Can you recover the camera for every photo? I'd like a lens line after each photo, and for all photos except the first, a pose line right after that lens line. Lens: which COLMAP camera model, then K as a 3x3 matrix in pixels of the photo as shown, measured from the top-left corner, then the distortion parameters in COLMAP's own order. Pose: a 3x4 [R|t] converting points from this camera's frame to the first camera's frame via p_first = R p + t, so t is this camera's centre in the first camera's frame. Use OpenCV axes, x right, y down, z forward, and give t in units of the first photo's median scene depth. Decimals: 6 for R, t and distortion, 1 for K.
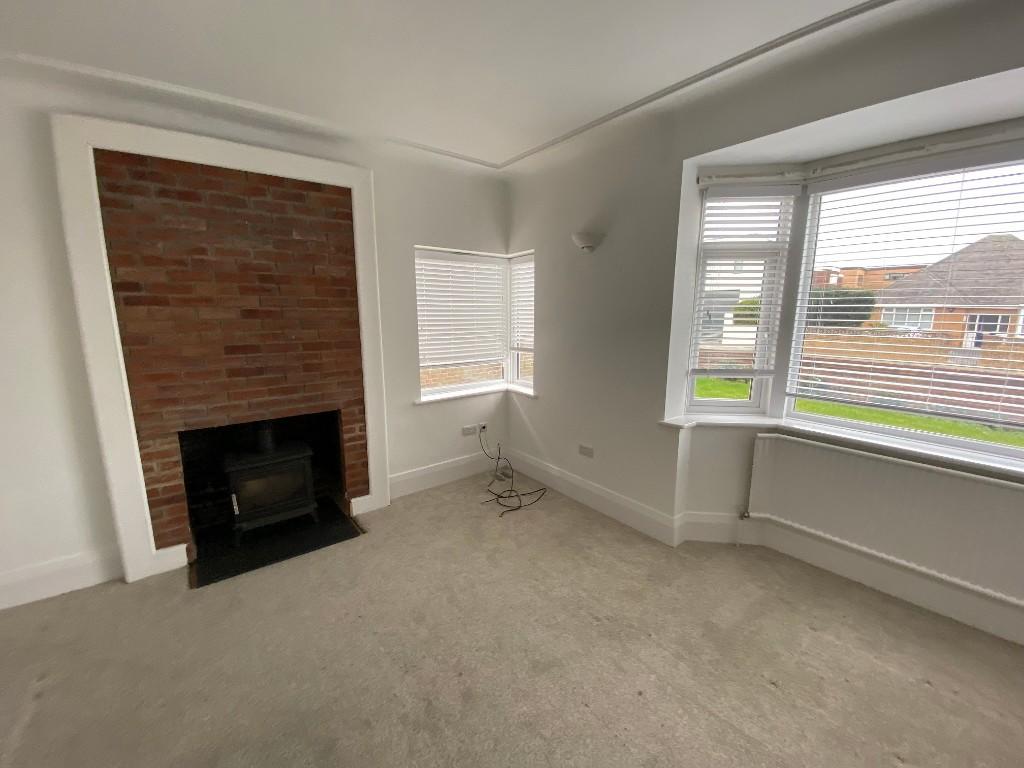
lens RADIAL K [[412.8, 0, 513.8], [0, 412.8, 384.3], [0, 0, 1]] dist [0.001844, -0.005695]
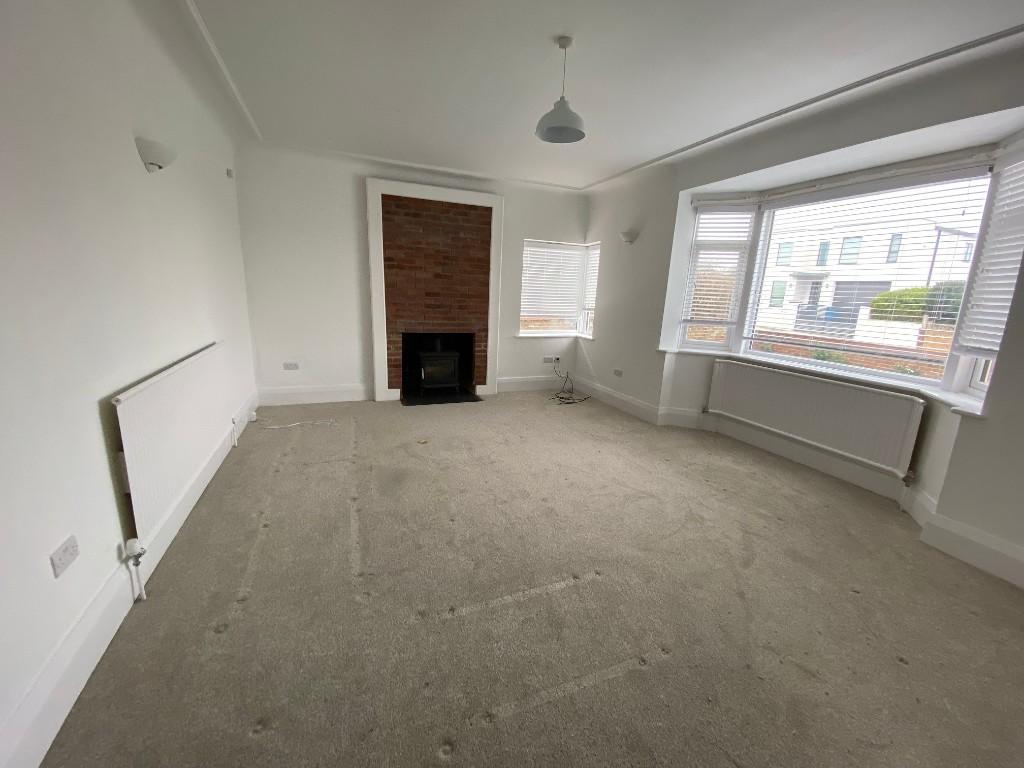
lens RADIAL K [[412.8, 0, 507.2], [0, 412.8, 391.9], [0, 0, 1]] dist [0.001844, -0.005695]
pose [[0.959588, 0.103485, -0.261689, 0.228979], [-0.088899, 0.993784, 0.067008, 0.202521], [0.266996, -0.041036, 0.962823, -0.766590]]
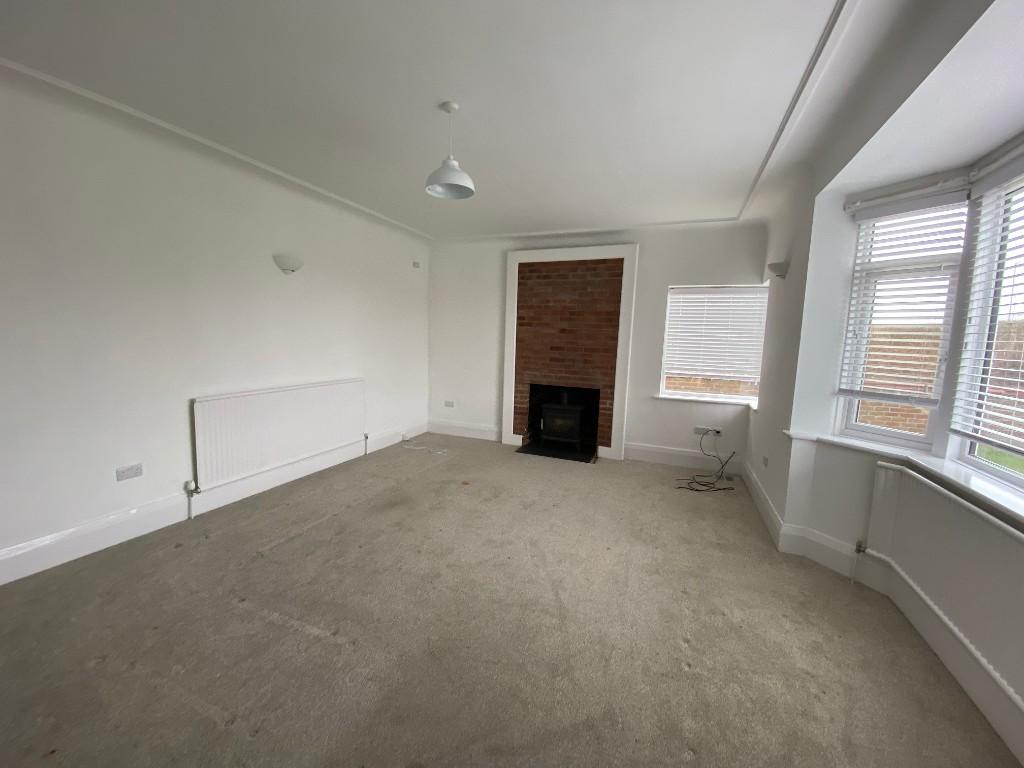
lens RADIAL K [[412.8, 0, 502.4], [0, 412.8, 383.7], [0, 0, 1]] dist [0.001844, -0.005695]
pose [[0.494078, 0.115961, -0.861650, 0.906443], [-0.181834, 0.982930, 0.028018, 0.071990], [0.850190, 0.142834, 0.506729, -0.201520]]
